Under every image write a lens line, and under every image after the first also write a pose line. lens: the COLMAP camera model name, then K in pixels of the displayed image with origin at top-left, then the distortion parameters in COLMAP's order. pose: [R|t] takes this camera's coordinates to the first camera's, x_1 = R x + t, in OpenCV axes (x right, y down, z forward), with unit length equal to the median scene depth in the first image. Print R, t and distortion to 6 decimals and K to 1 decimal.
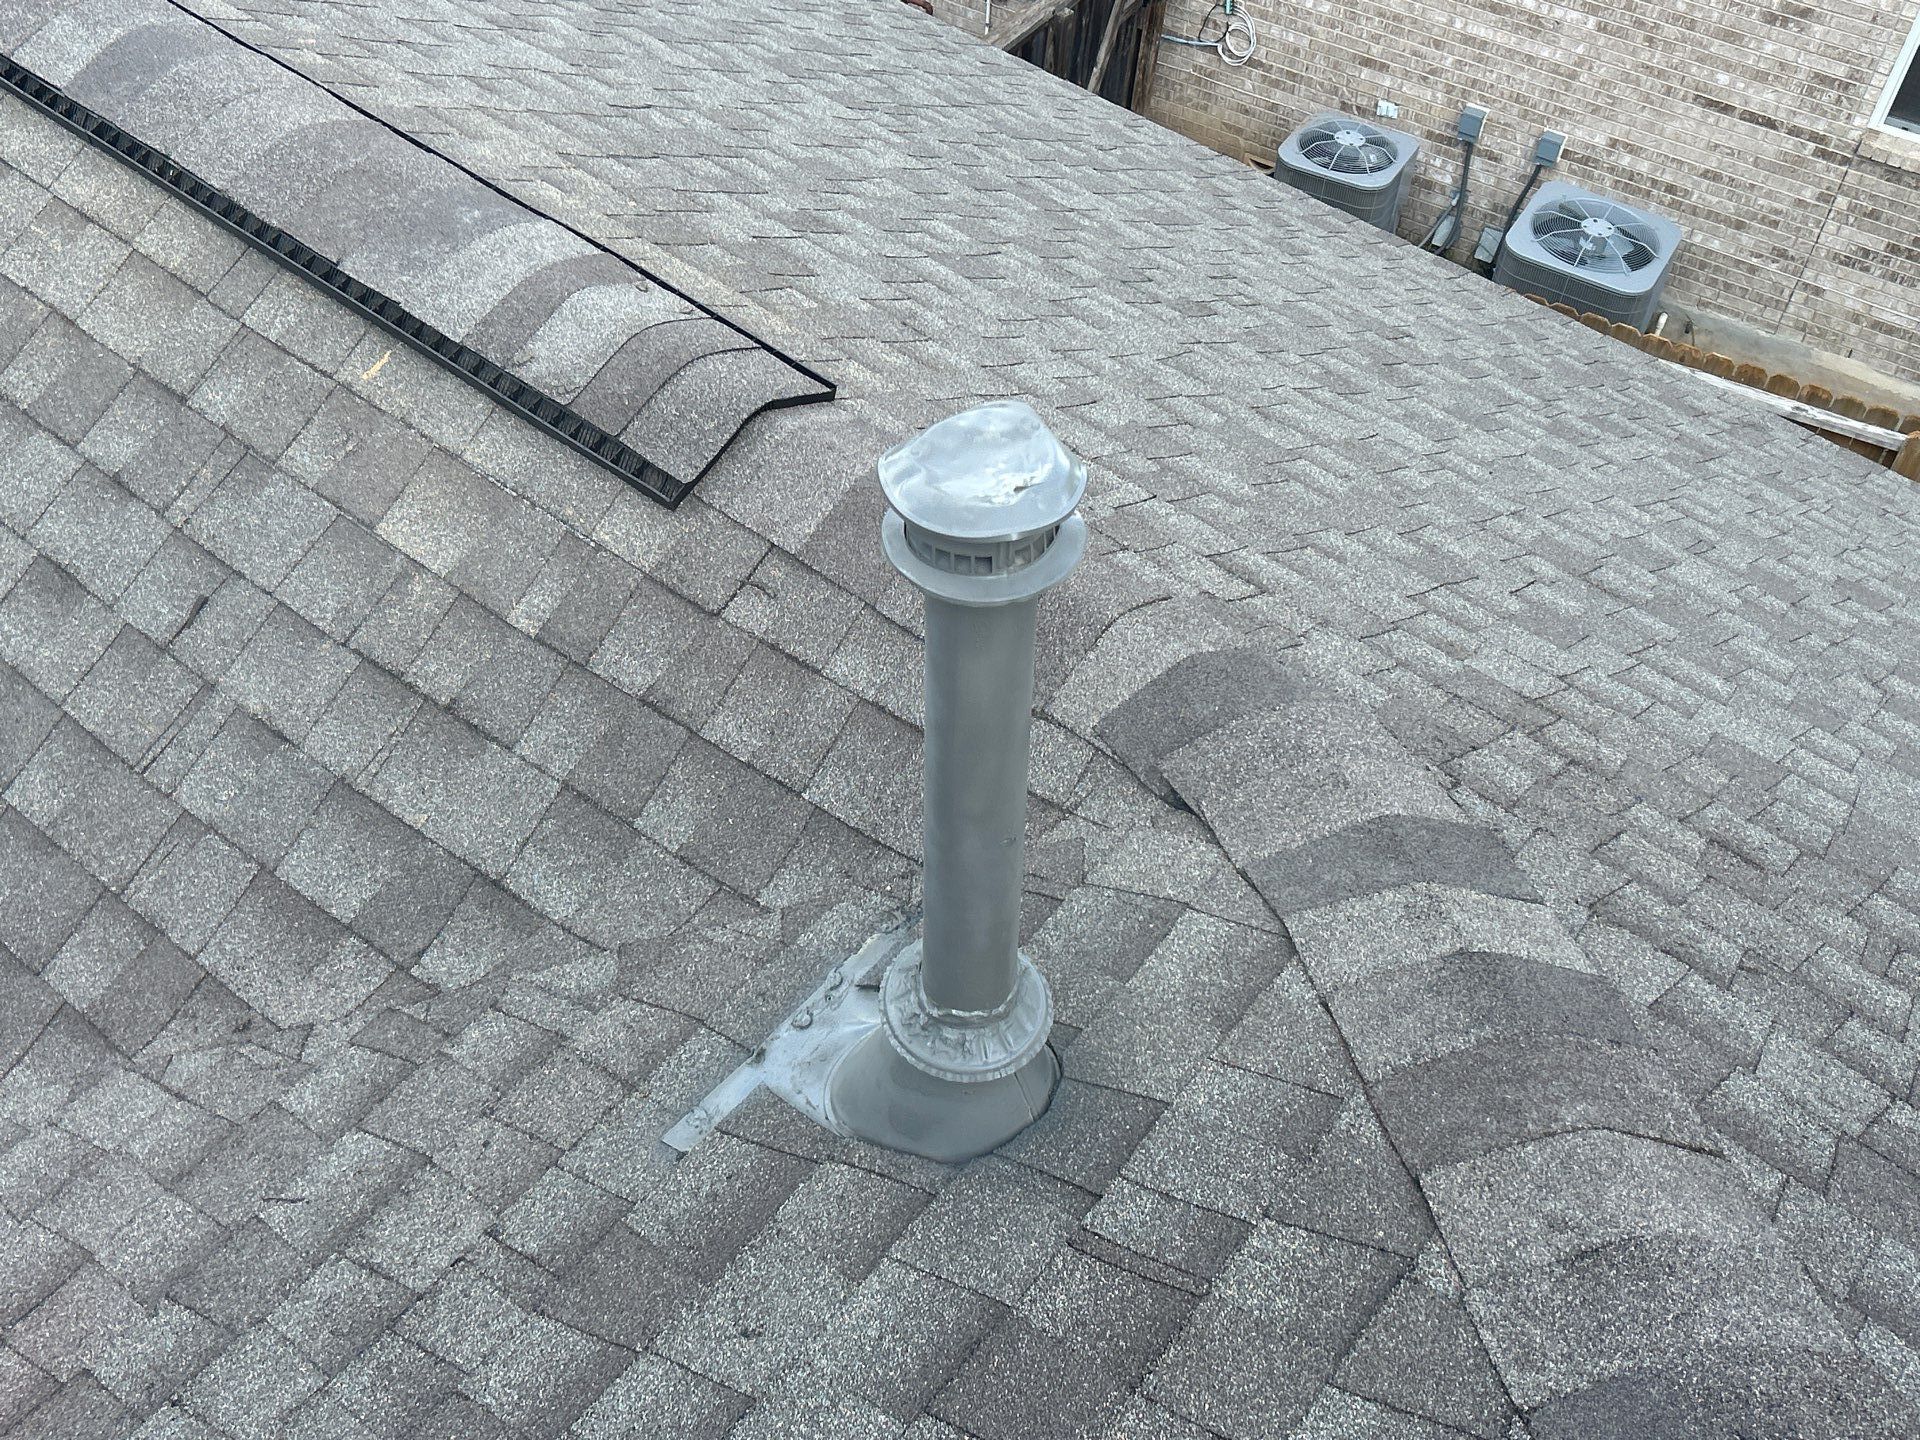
lens RADIAL K [[2216.4, 0, 960.0], [0, 2216.4, 720.0], [0, 0, 1]] dist [0.063106, -0.294422]
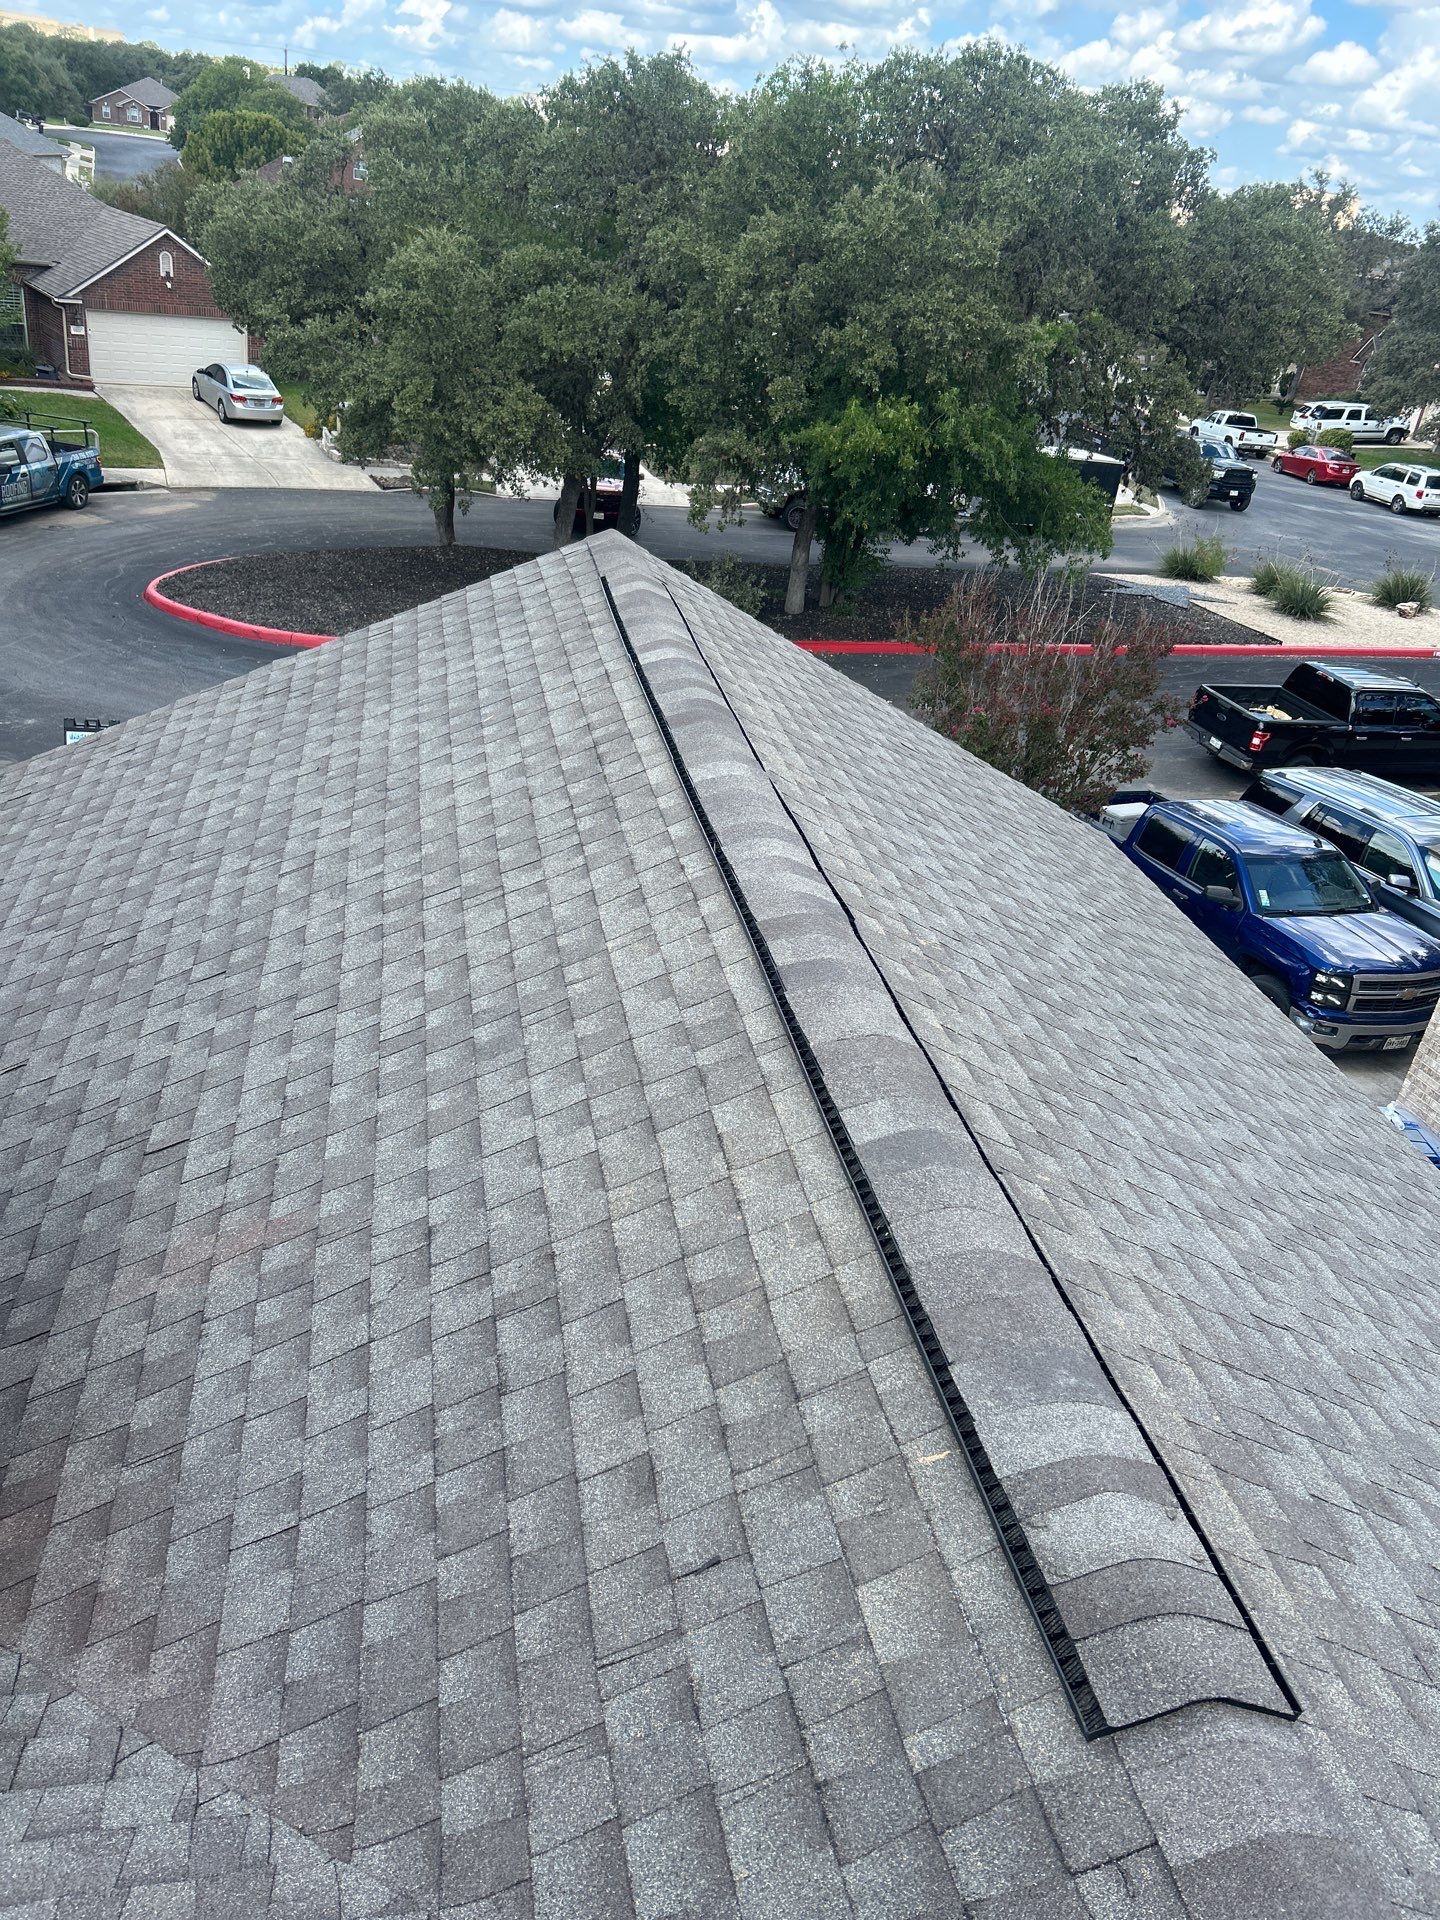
lens RADIAL K [[1390.7, 0, 720.0], [0, 1390.7, 960.0], [0, 0, 1]] dist [0.044023, -0.010592]
pose [[0.745507, 0.342473, -0.571780, -0.000313], [-0.516631, 0.838935, -0.171114, -0.198531], [0.421084, 0.422966, 0.802364, 0.210125]]
